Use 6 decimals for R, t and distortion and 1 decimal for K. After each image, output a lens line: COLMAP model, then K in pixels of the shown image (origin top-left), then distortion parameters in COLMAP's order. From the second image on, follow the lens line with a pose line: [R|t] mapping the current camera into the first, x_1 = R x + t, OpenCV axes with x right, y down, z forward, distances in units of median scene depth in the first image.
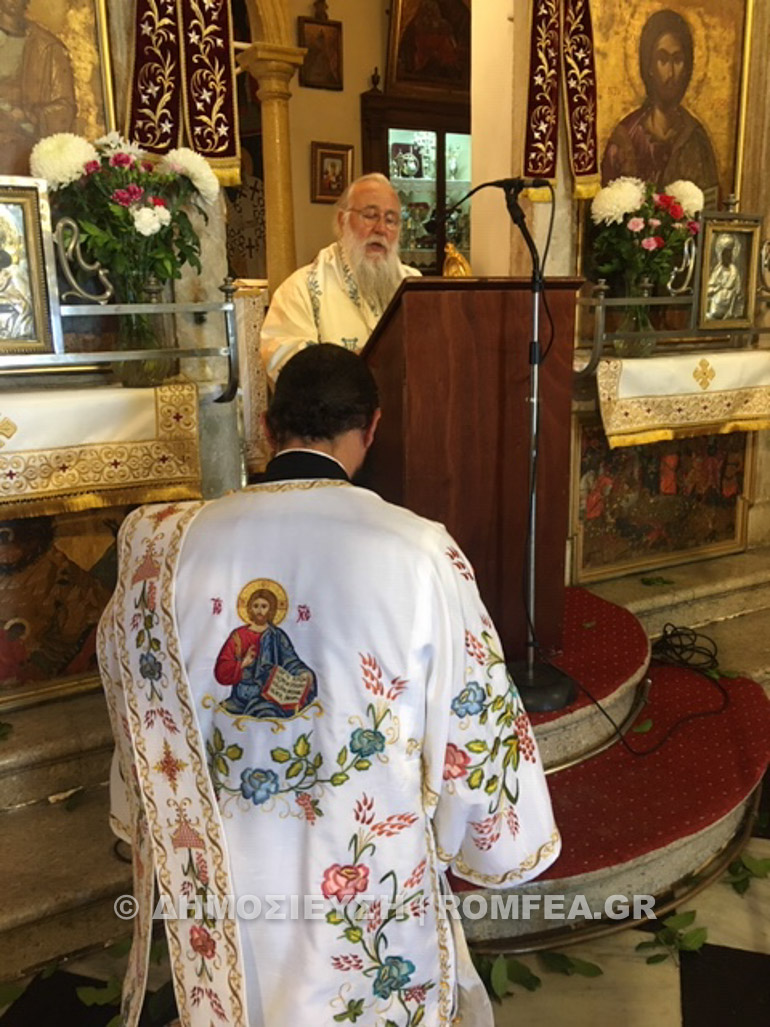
lens RADIAL K [[858.4, 0, 385.0], [0, 858.4, 513.5], [0, 0, 1]] dist [0.077299, -0.124926]
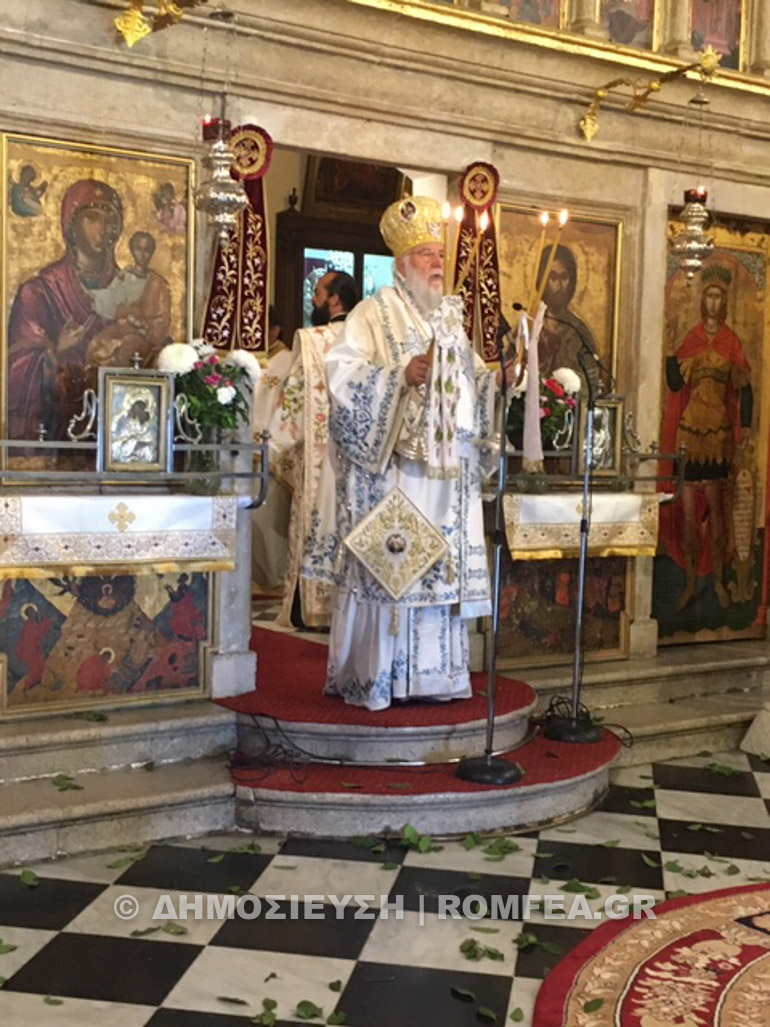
lens RADIAL K [[1454.0, 0, 385.0], [0, 1454.0, 513.5], [0, 0, 1]] dist [0.003310, 0.035401]
pose [[0.991994, 0.041529, 0.119257, -0.205105], [-0.020816, 0.985235, -0.169939, 0.240640], [-0.124554, 0.166096, 0.978212, -1.186168]]
